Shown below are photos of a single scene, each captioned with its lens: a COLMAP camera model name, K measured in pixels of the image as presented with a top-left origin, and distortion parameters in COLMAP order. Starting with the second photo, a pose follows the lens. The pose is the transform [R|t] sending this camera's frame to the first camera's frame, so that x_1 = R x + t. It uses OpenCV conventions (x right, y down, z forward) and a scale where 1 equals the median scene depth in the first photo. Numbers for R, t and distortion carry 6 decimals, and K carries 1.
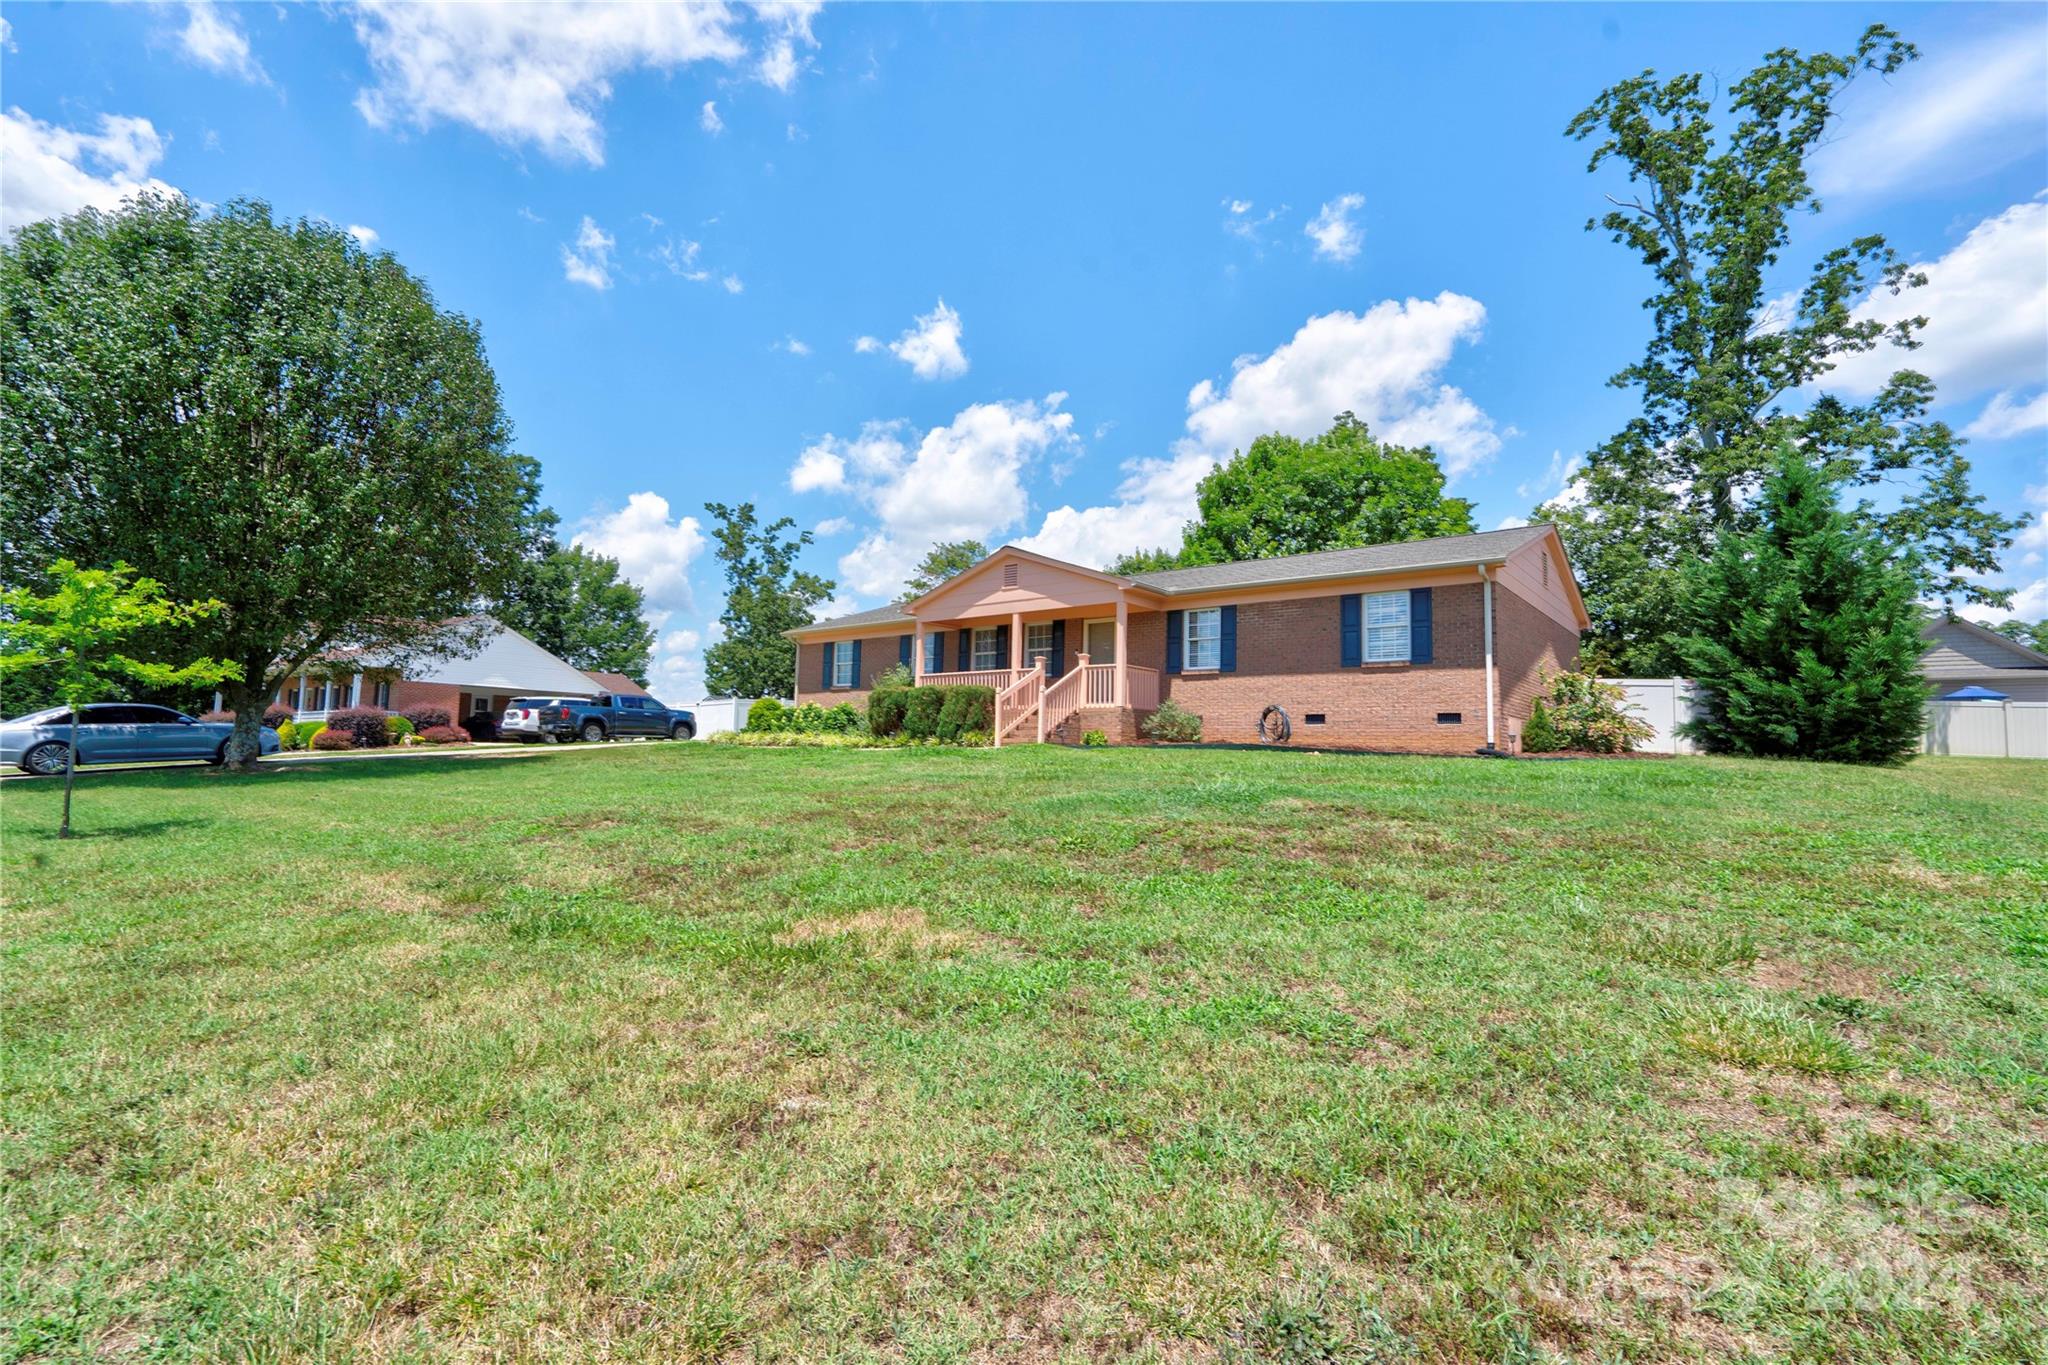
lens RADIAL K [[930.8, 0, 977.4], [0, 930.8, 682.2], [0, 0, 1]] dist [0.001560, 0.000169]
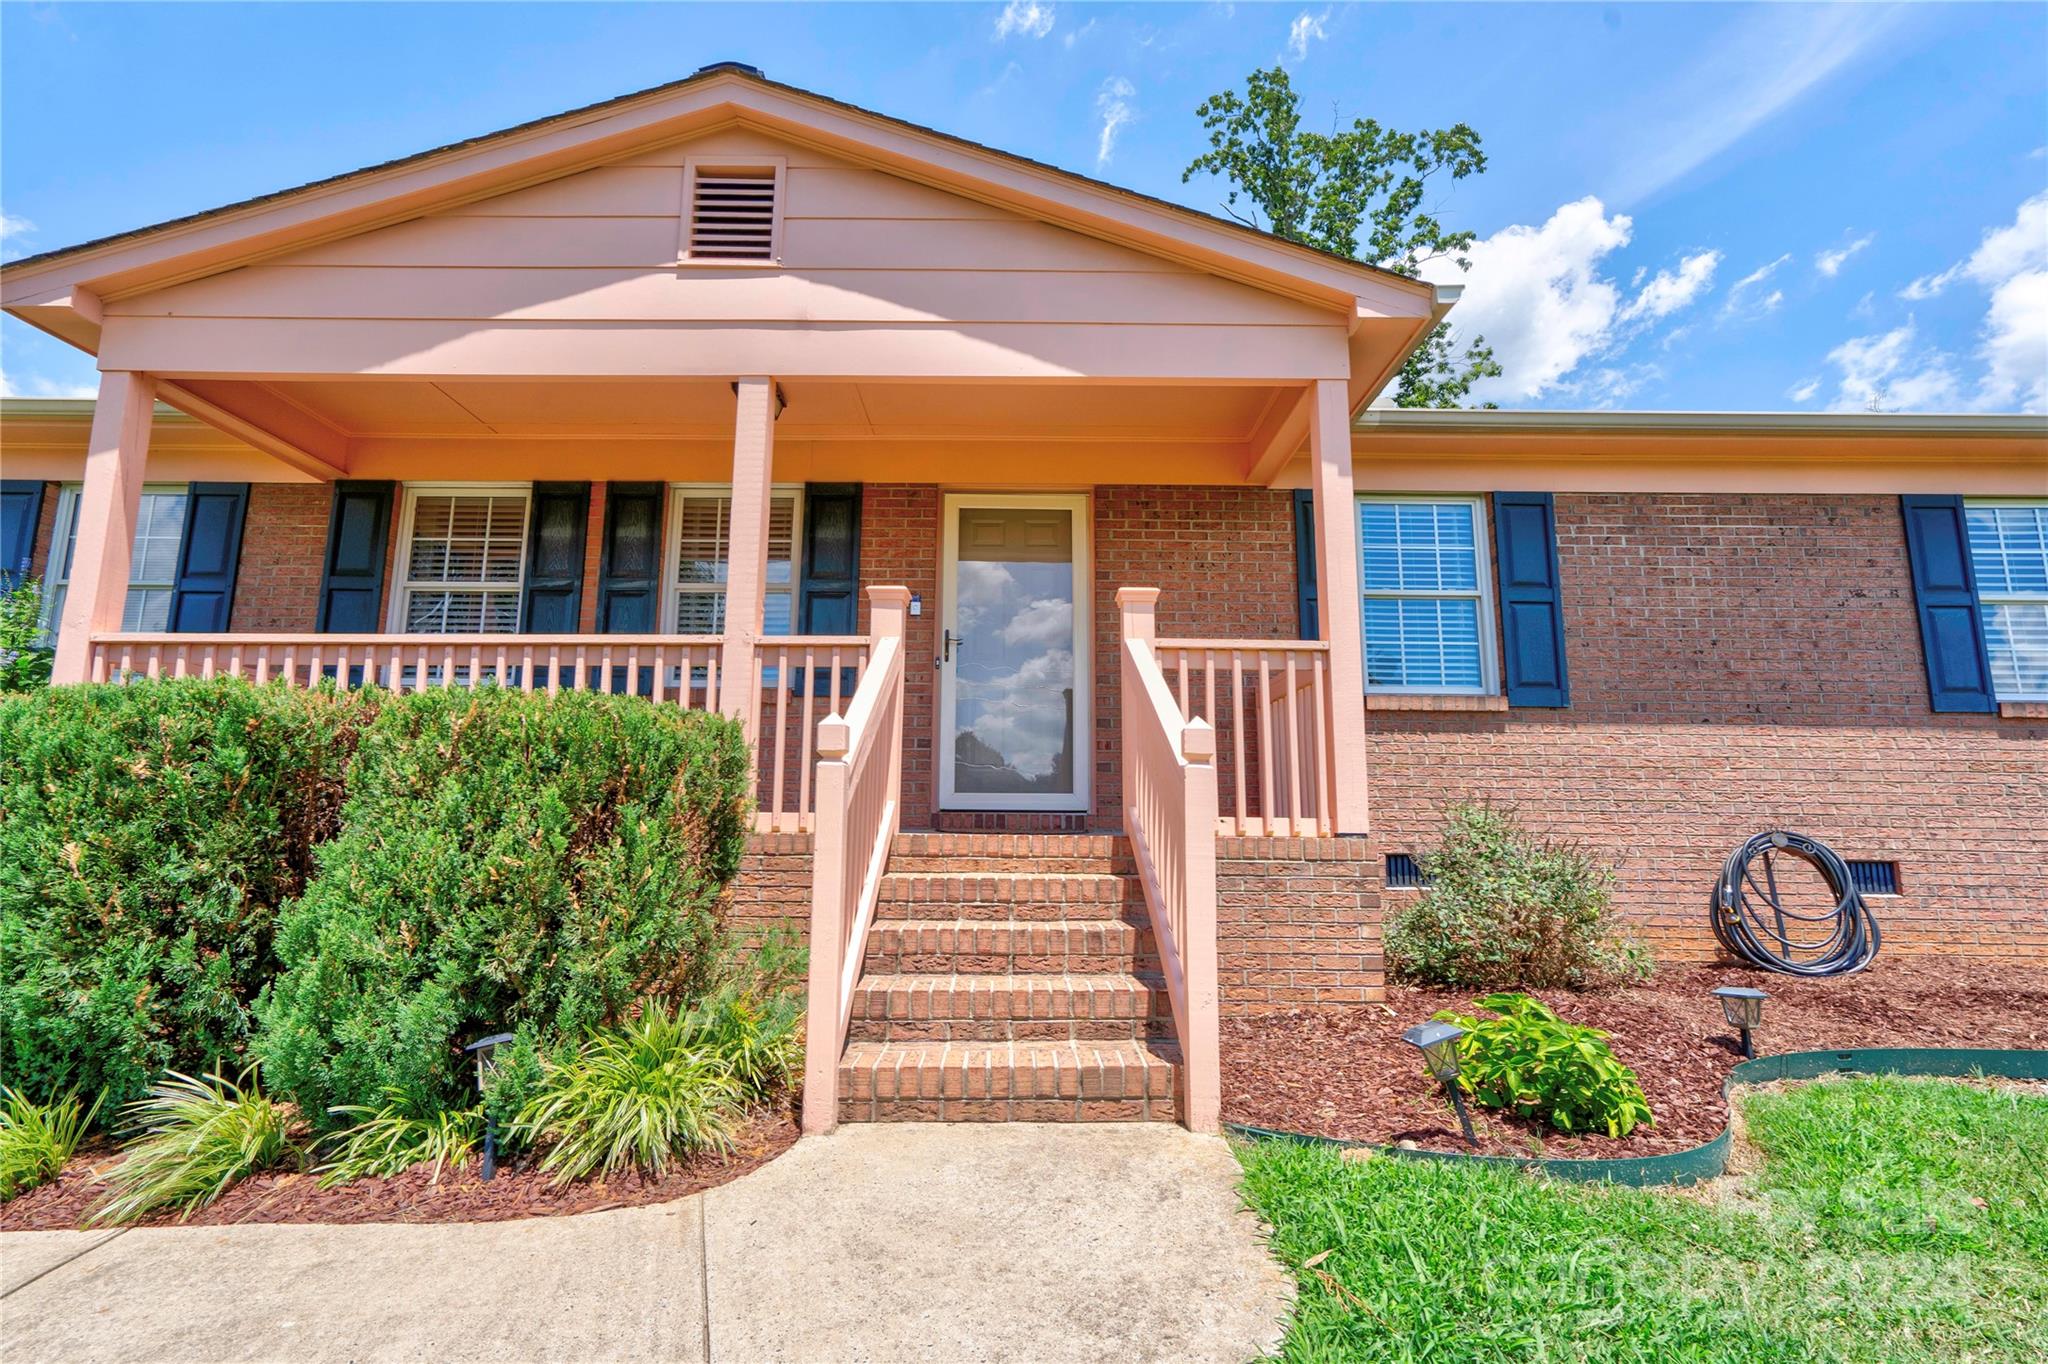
lens RADIAL K [[930.8, 0, 977.4], [0, 930.8, 681.7], [0, 0, 1]] dist [0.001560, 0.000169]
pose [[0.746308, 0.084882, 0.660166, -0.057936], [-0.039981, 0.995761, -0.082834, 0.011278], [-0.664398, 0.035426, 0.746538, 0.837694]]
